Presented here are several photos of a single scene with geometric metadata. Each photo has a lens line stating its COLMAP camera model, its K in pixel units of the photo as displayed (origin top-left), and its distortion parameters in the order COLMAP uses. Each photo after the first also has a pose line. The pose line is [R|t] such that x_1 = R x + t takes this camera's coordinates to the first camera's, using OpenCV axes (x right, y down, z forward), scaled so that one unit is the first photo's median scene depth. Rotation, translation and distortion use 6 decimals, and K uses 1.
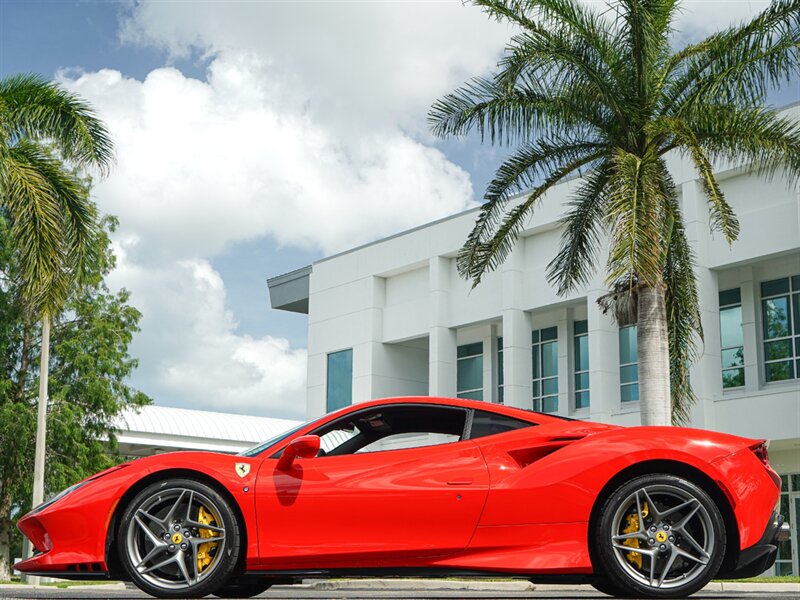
lens RADIAL K [[1300.3, 0, 400.0], [0, 1300.3, 300.0], [0, 0, 1]] dist [-0.028680, -0.077670]
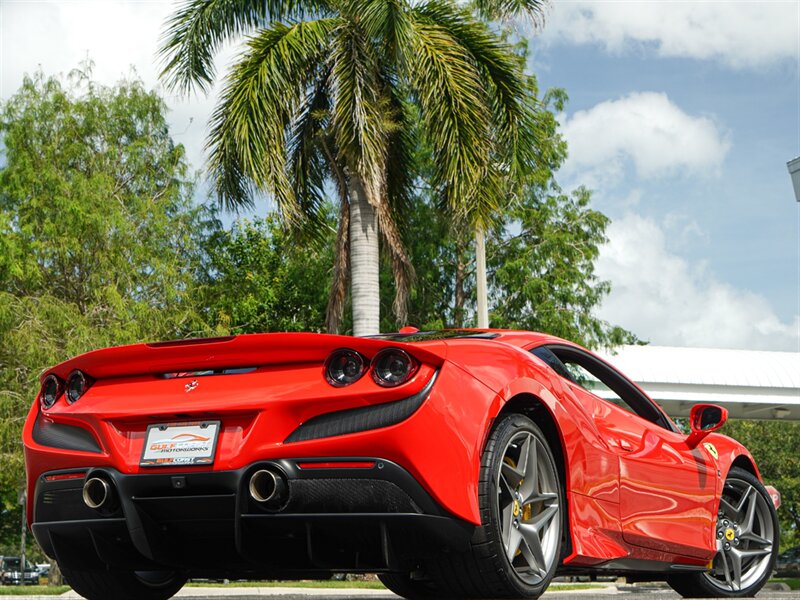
lens RADIAL K [[1688.9, 0, 387.9], [0, 1688.9, 299.8], [0, 0, 1]] dist [-0.039656, 0.010154]
pose [[0.938460, -0.072319, -0.337732, 0.001872], [0.088400, 0.995556, 0.032458, 0.014965], [0.333884, -0.060316, 0.940682, 0.065380]]
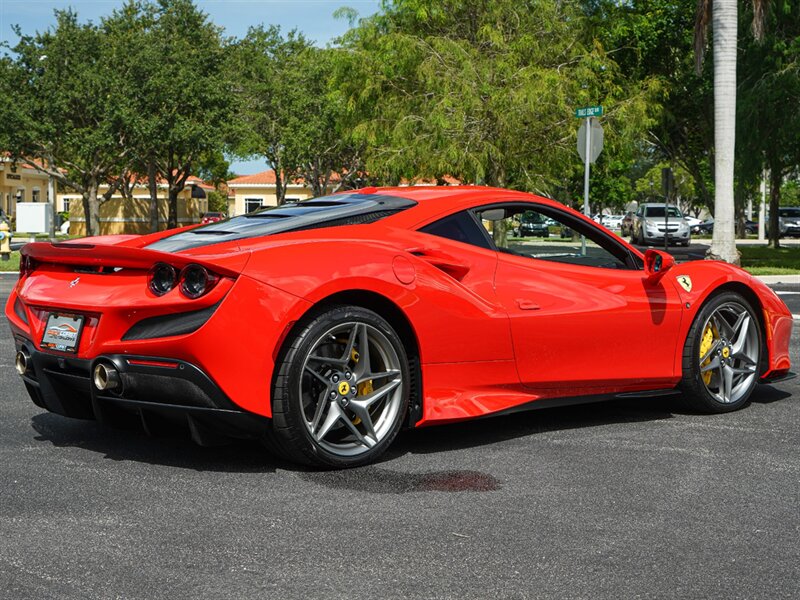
lens RADIAL K [[1368.8, 0, 400.0], [0, 1368.8, 300.0], [0, 0, 1]] dist [-0.034529, -0.037194]
pose [[0.766613, 0.029475, -0.641433, 0.066429], [0.145381, 0.965038, 0.218097, -0.002214], [0.625435, -0.260448, 0.735525, 0.124789]]
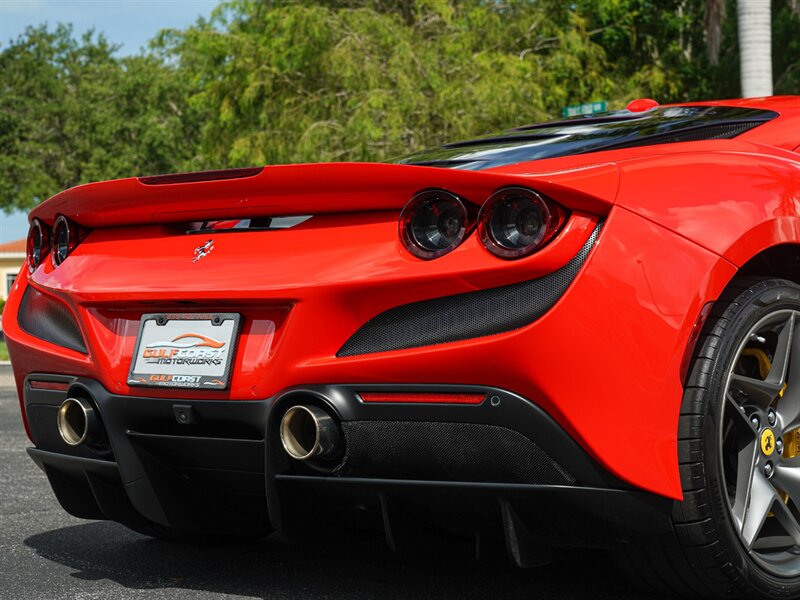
lens RADIAL K [[1830.1, 0, 400.0], [0, 1830.1, 300.0], [0, 0, 1]] dist [-0.016438, 0.094179]
pose [[0.833414, -0.027089, -0.551985, -0.004680], [0.147867, 0.973313, 0.175490, 0.012518], [0.532501, -0.227877, 0.815178, 0.139364]]
